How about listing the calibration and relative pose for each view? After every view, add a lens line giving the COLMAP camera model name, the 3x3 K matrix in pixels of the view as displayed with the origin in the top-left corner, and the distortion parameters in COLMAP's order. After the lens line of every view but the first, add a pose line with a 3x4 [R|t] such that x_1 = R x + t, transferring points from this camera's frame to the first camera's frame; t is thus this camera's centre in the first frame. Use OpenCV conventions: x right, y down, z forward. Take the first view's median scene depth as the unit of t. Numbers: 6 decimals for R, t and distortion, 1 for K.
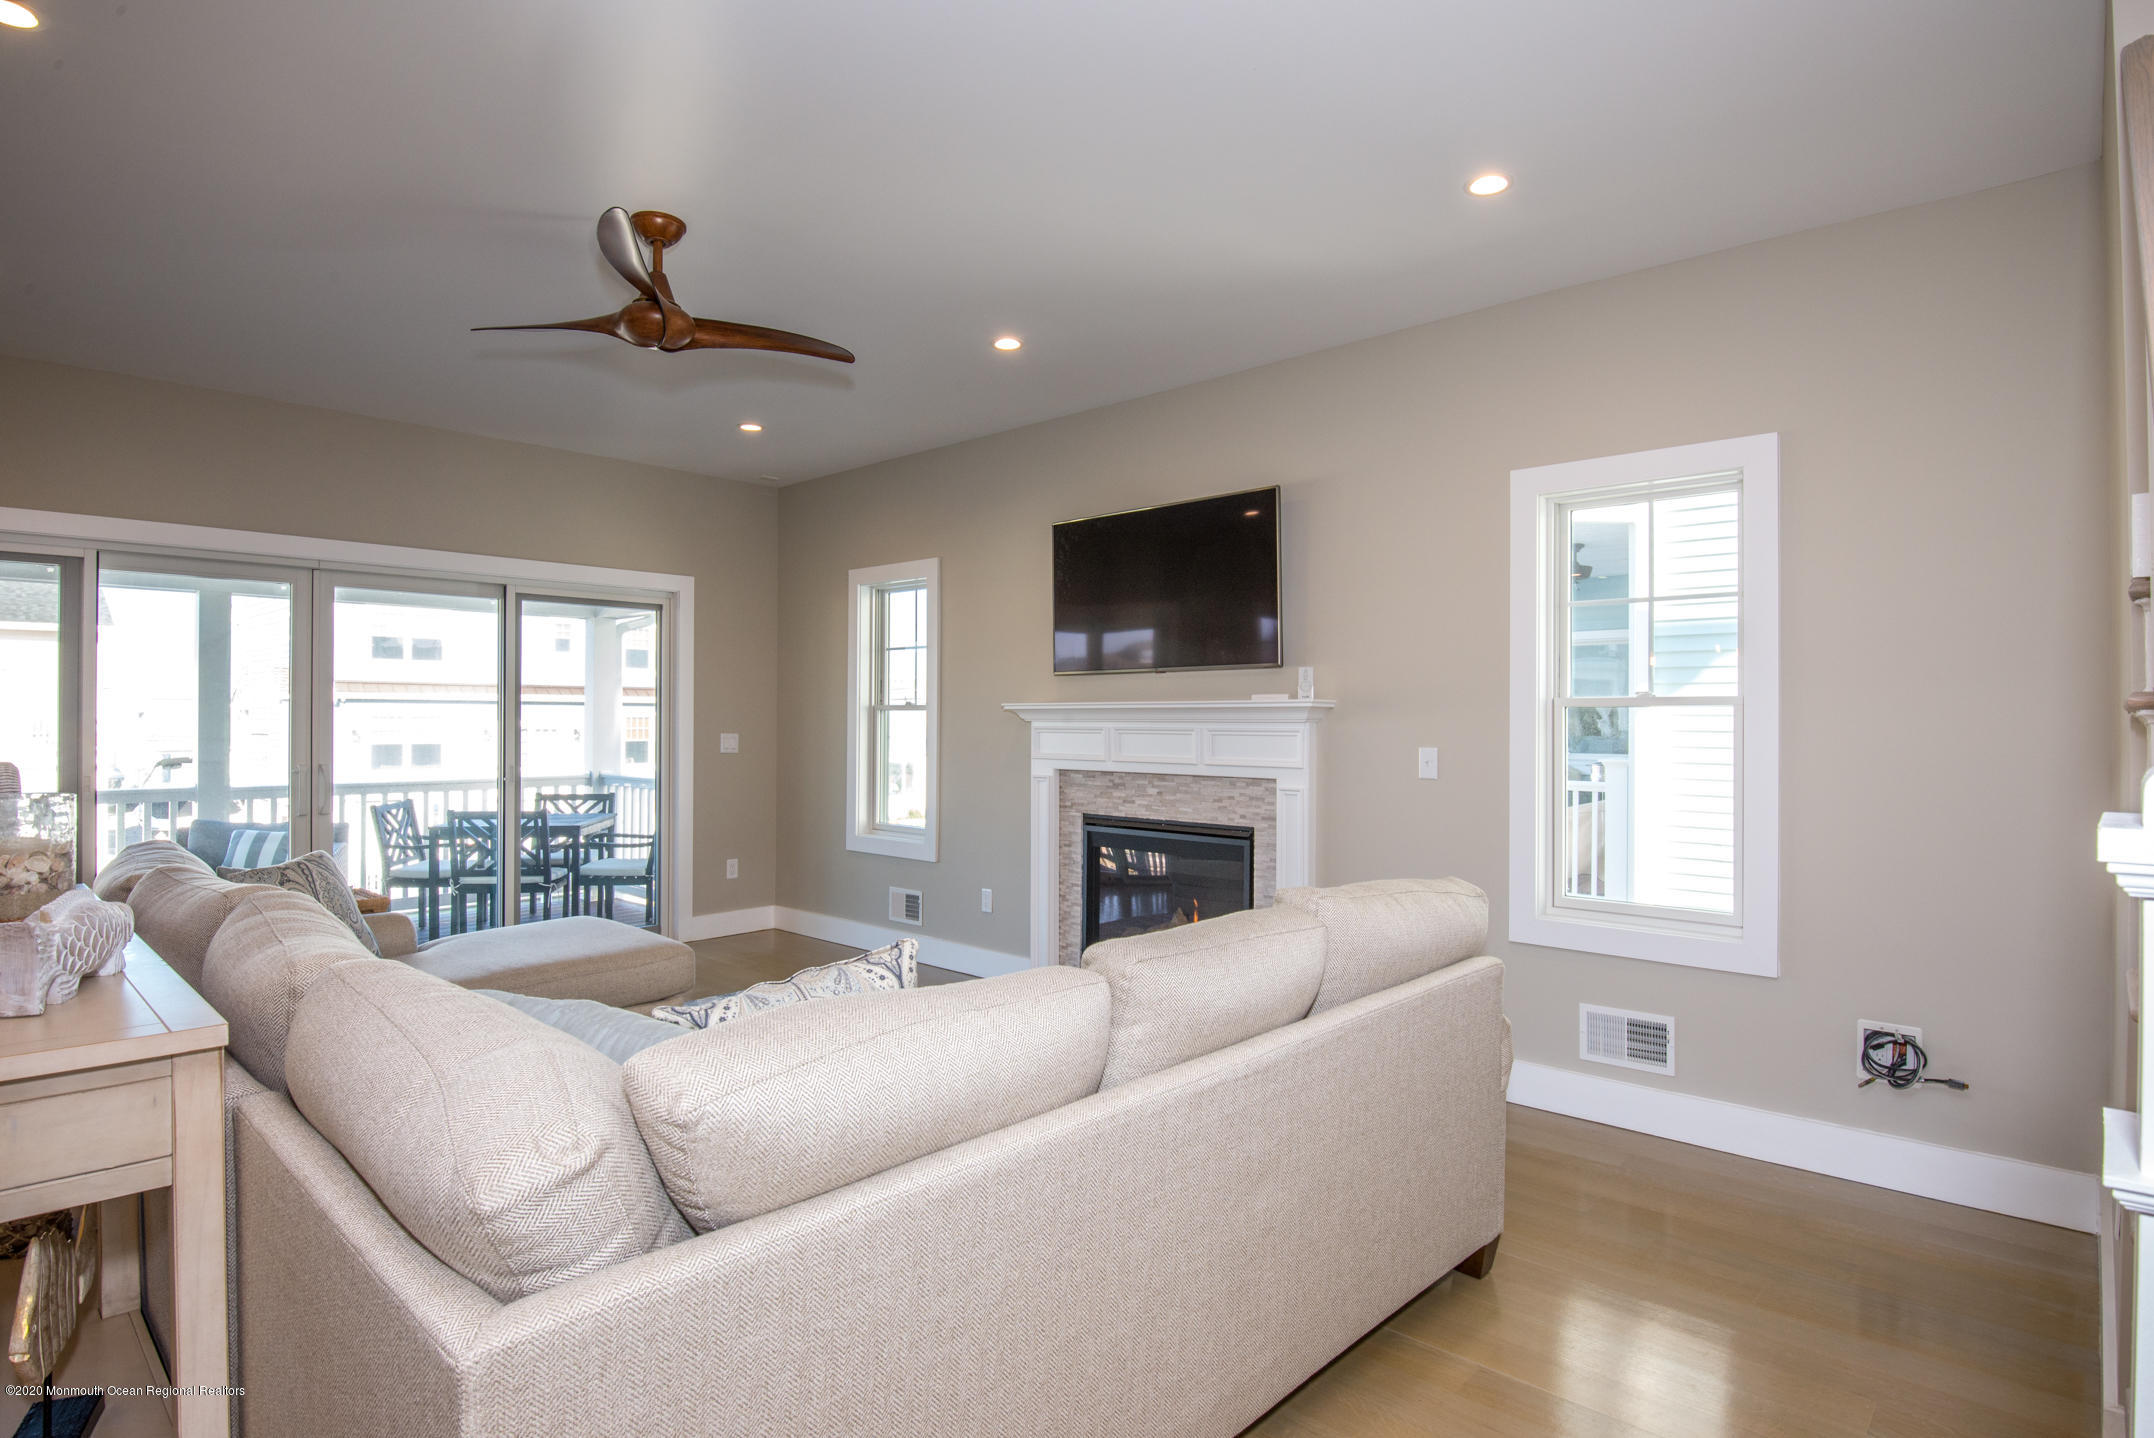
lens RADIAL K [[1118.8, 0, 1071.0], [0, 1118.8, 714.4], [0, 0, 1]] dist [-0.001243, -0.015445]
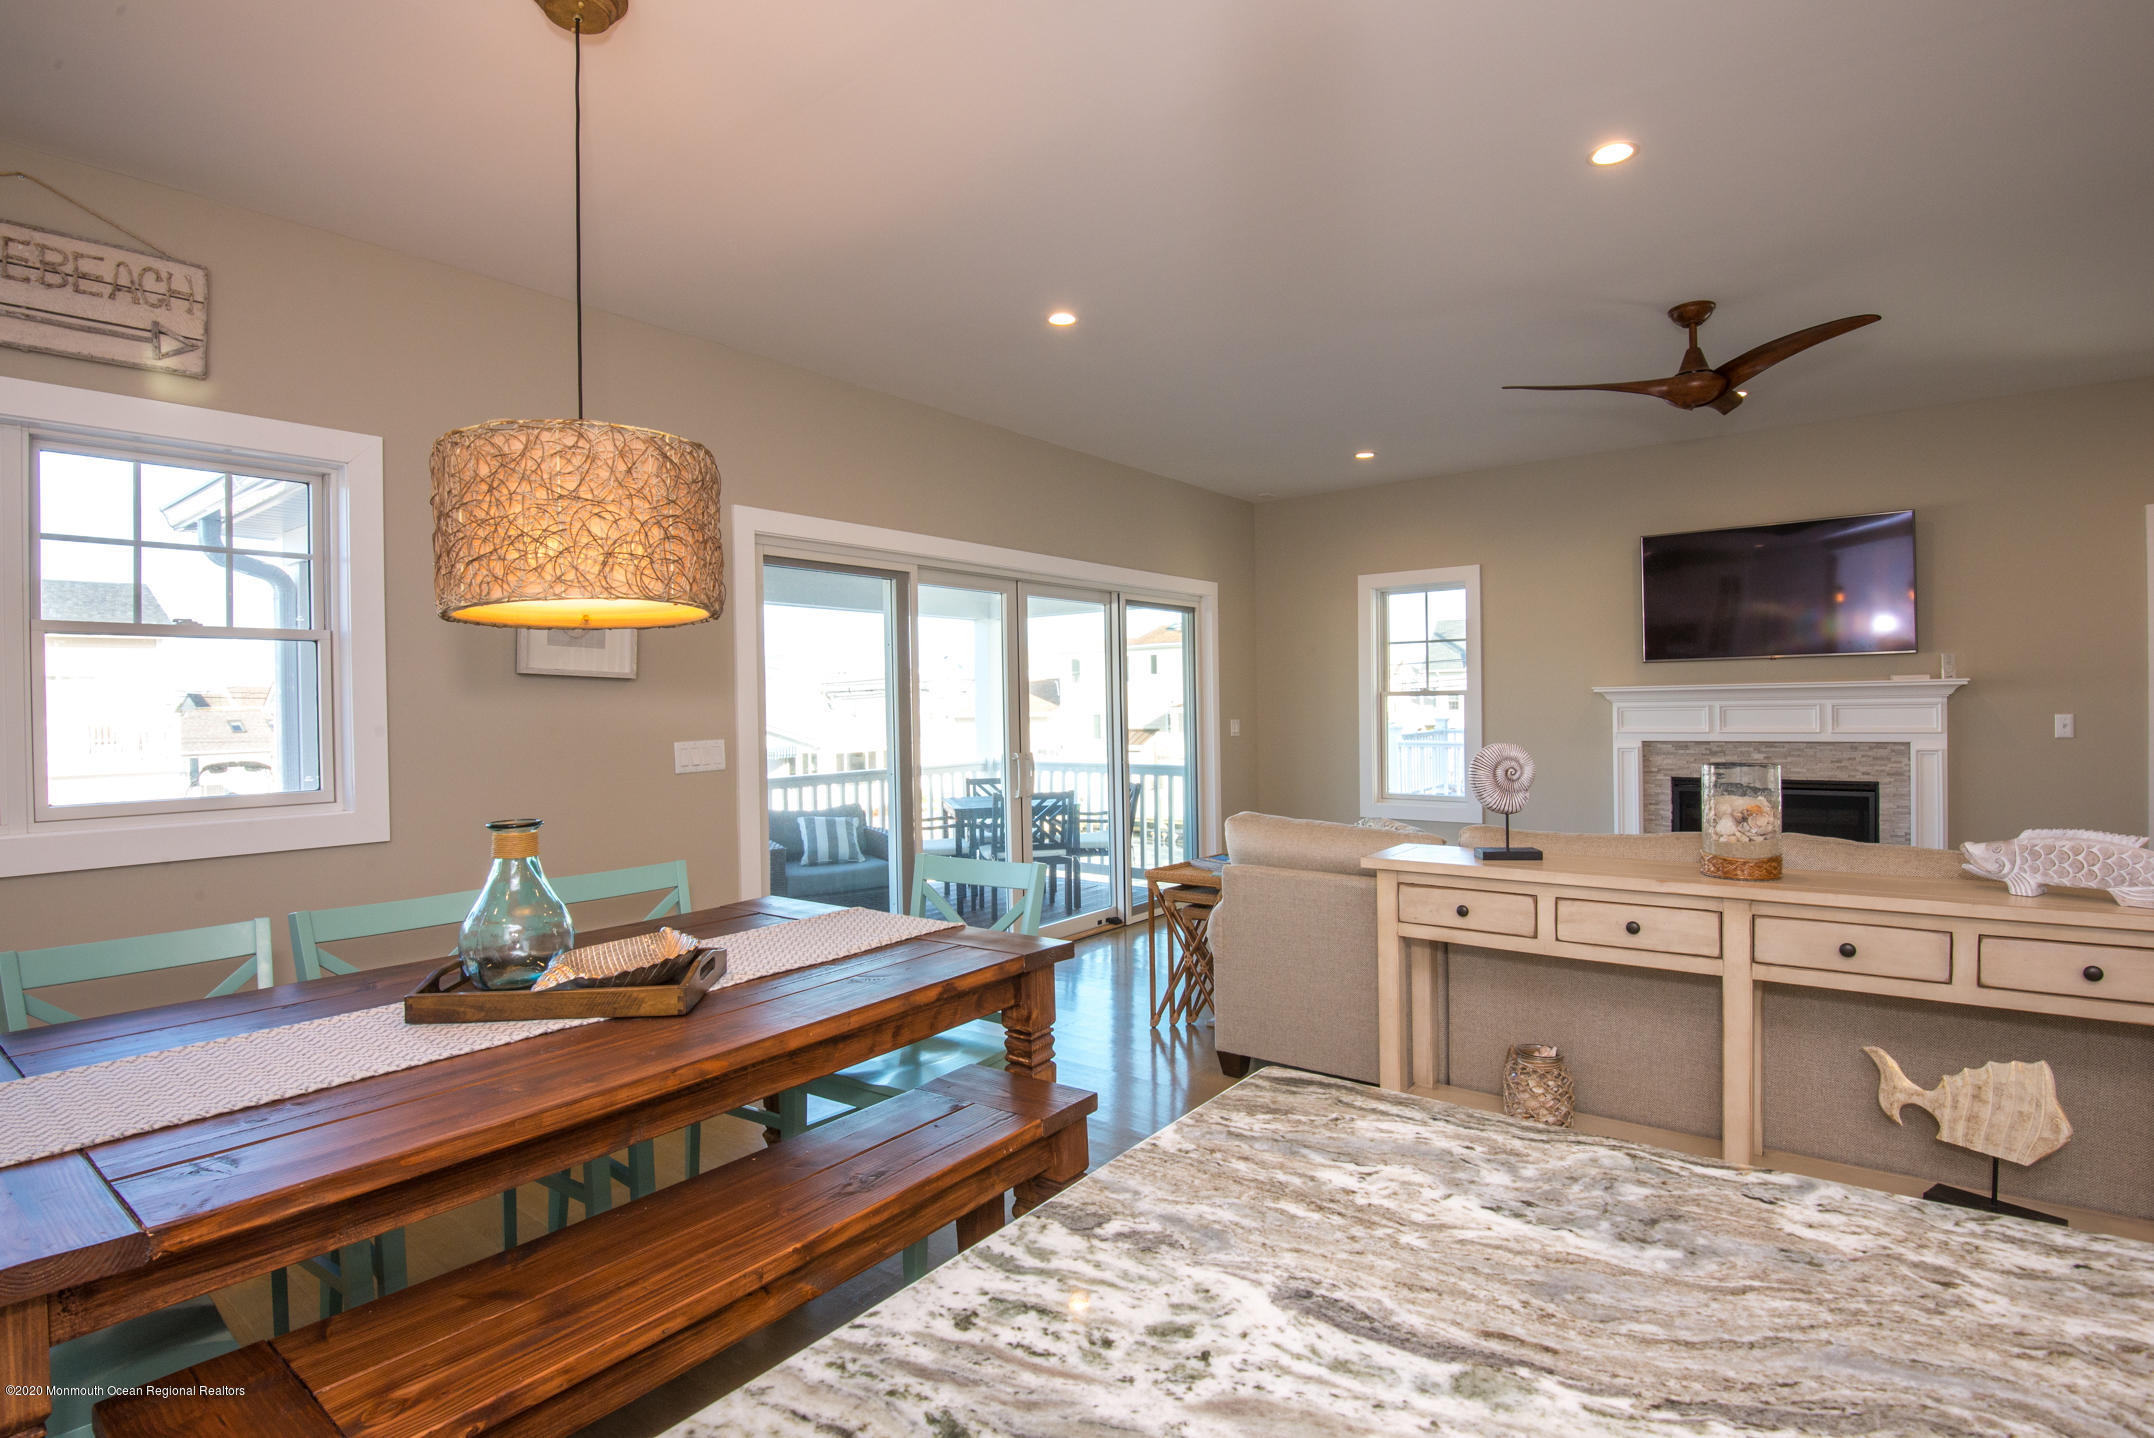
lens RADIAL K [[1049.4, 0, 1067.6], [0, 1049.4, 712.1], [0, 0, 1]] dist [-0.016573, -0.012306]
pose [[0.995765, -0.020551, 0.089605, -0.741295], [0.019749, 0.999757, 0.009820, -0.005714], [-0.089785, -0.008009, 0.995929, -0.067380]]
